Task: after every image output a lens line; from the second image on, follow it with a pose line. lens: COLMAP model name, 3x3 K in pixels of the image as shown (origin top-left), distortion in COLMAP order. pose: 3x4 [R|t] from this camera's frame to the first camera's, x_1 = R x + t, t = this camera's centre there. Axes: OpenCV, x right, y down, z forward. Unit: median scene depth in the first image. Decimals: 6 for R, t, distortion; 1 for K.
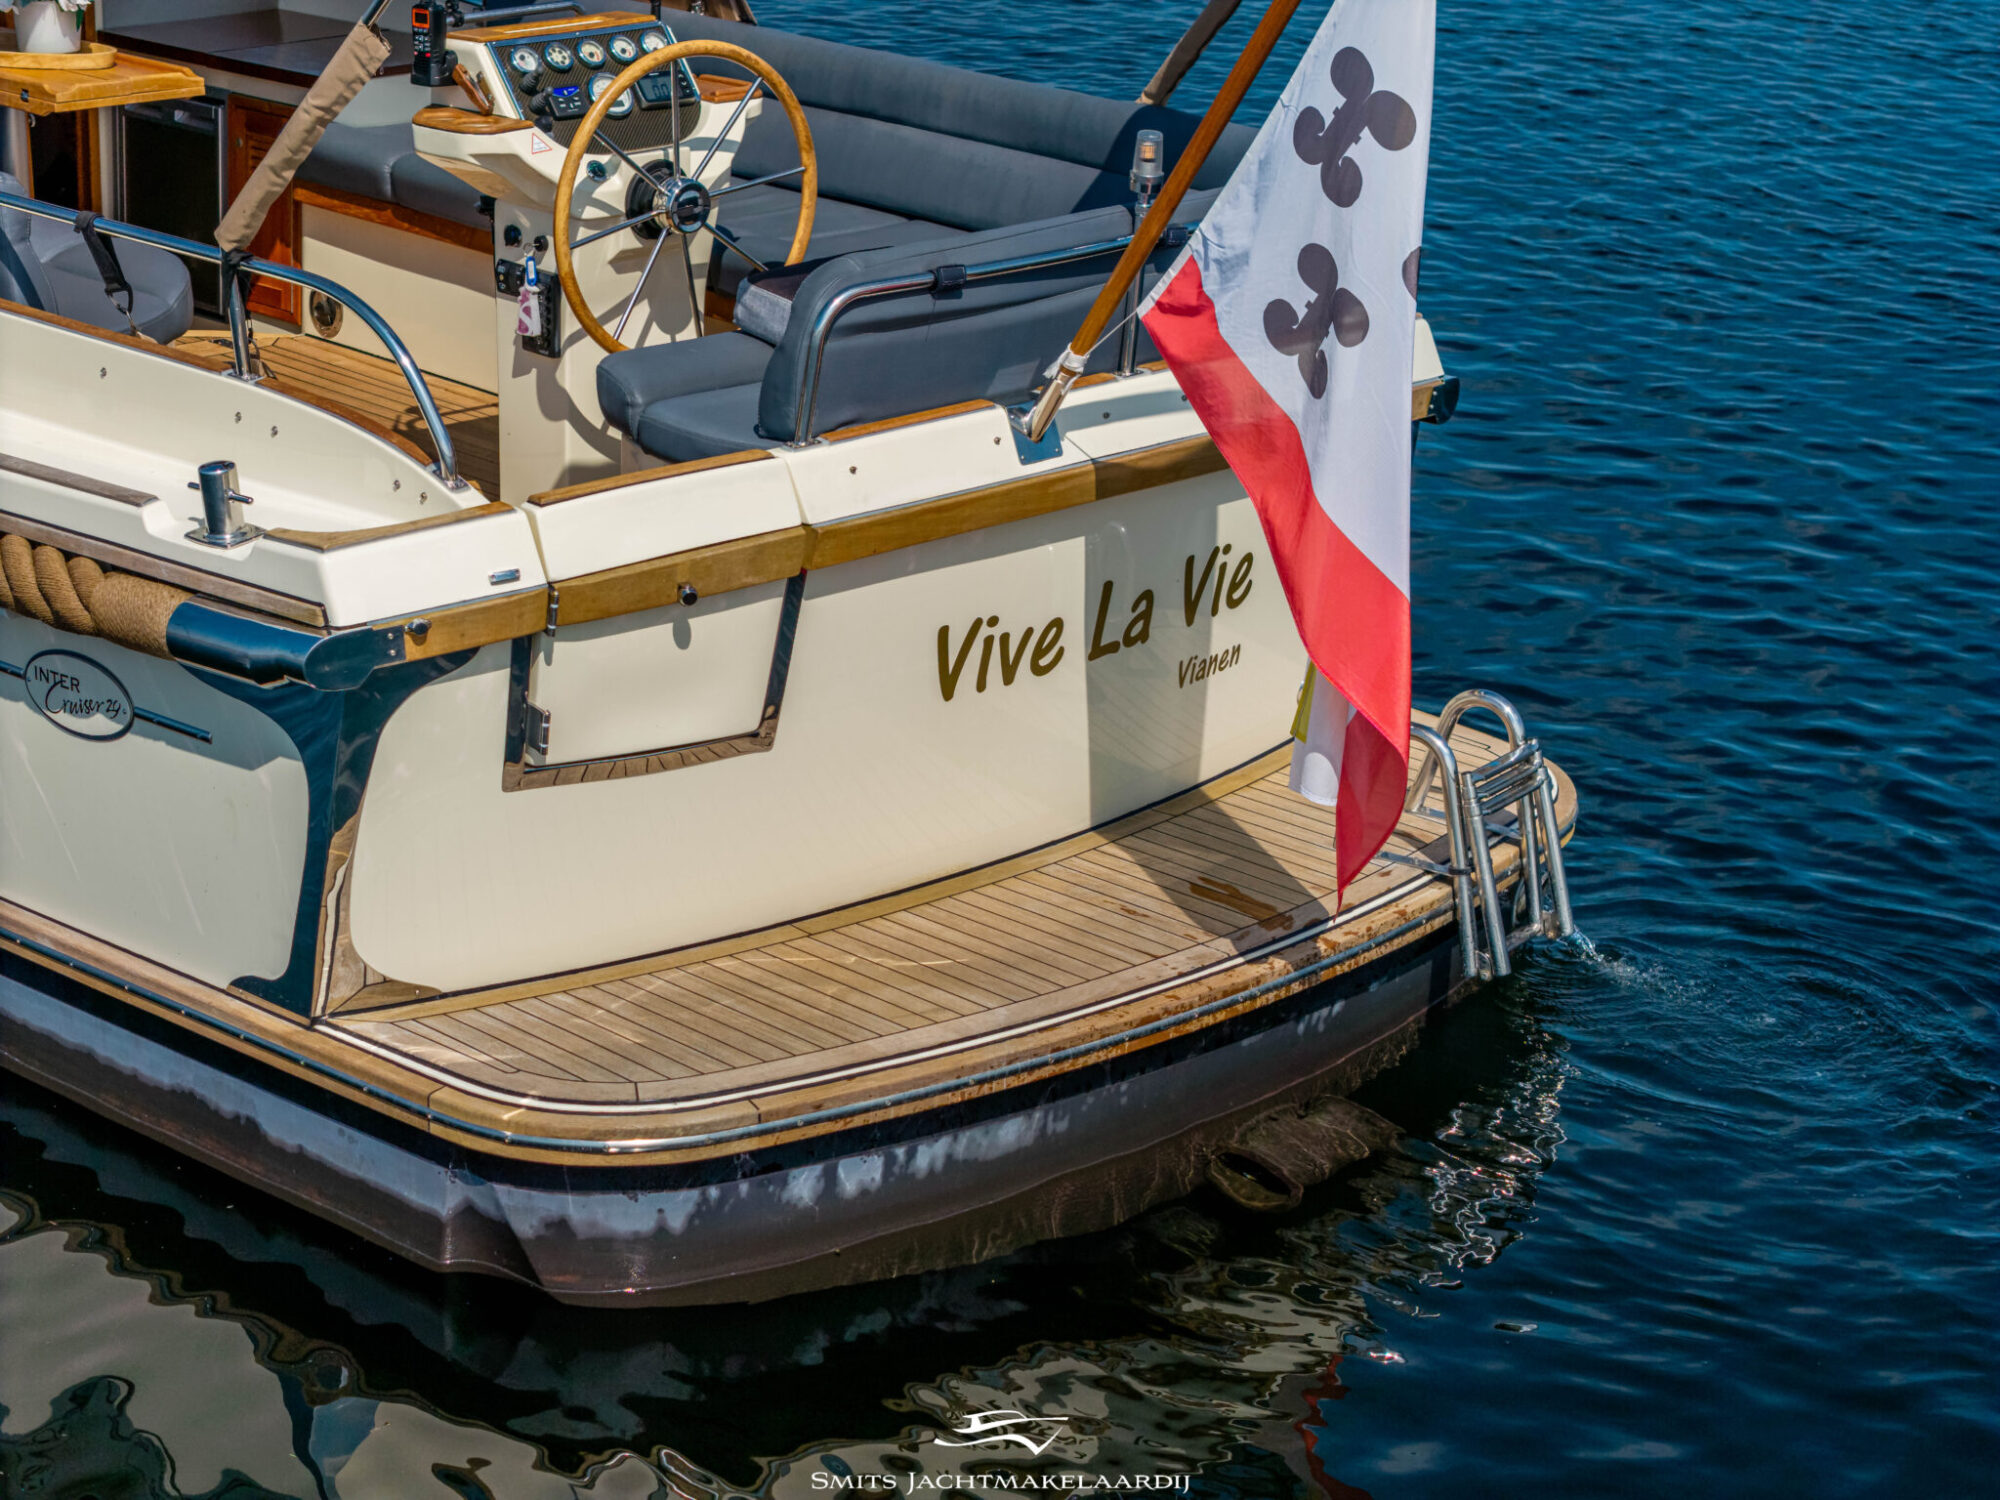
lens RADIAL K [[4163.1, 0, 1000.0], [0, 4163.1, 750.0], [0, 0, 1]] dist [-0.145371, -0.162906]
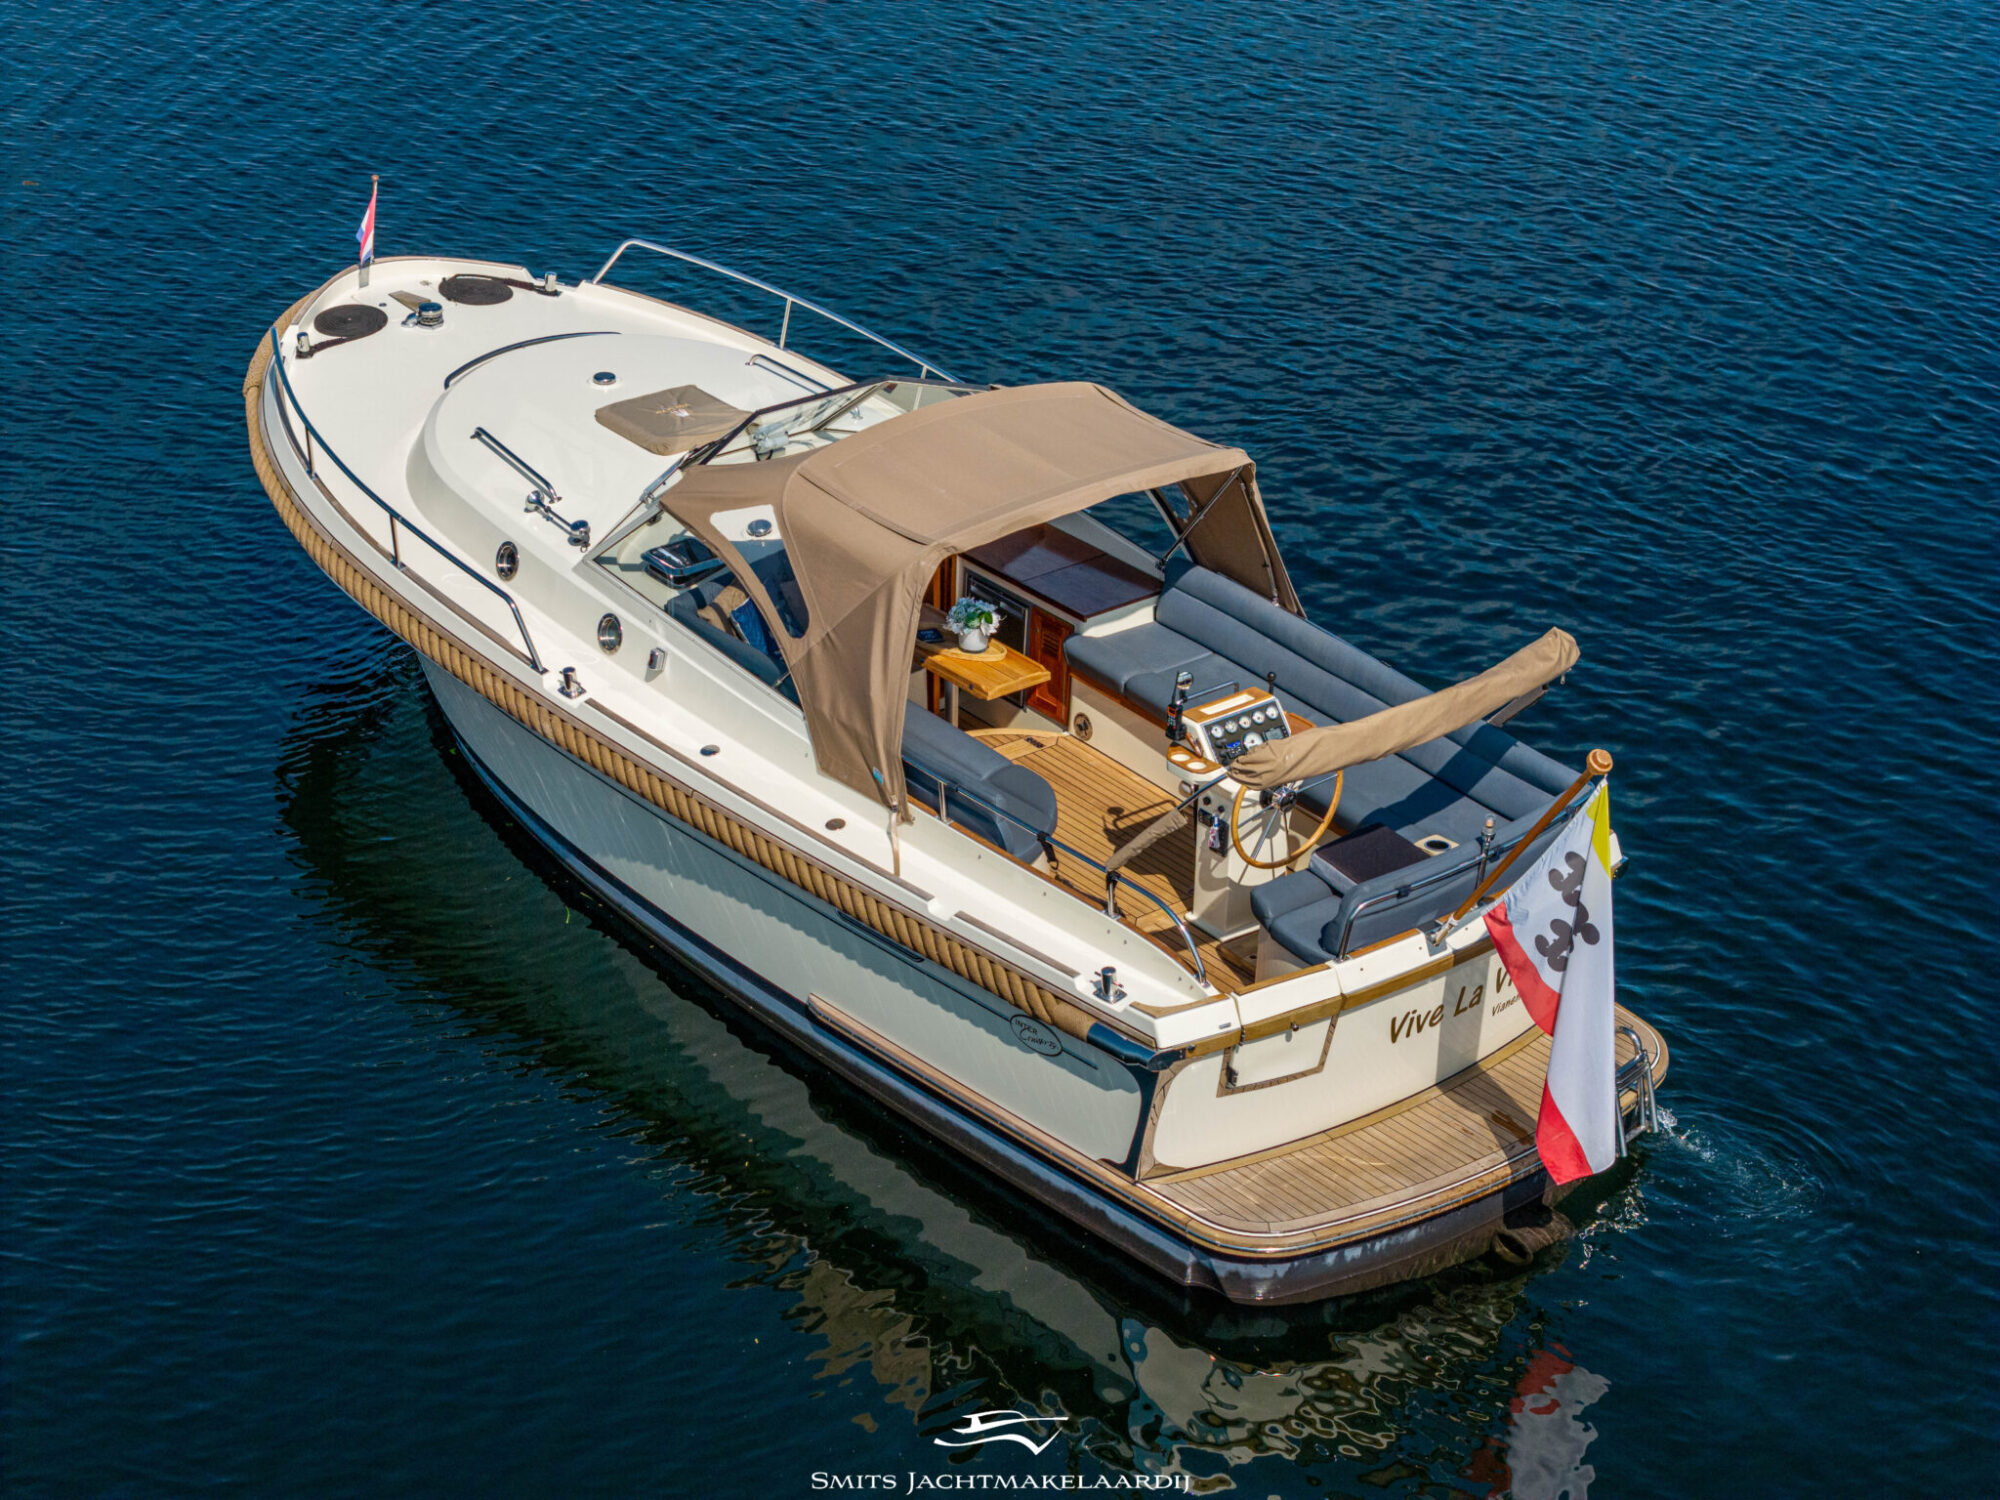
lens RADIAL K [[4163.1, 0, 1000.0], [0, 4163.1, 750.0], [0, 0, 1]] dist [-0.145371, -0.162906]
pose [[0.995930, 0.043591, -0.078885, -0.060179], [-0.032497, 0.990062, 0.136825, -0.526482], [0.084065, -0.133705, 0.987449, -1.429437]]
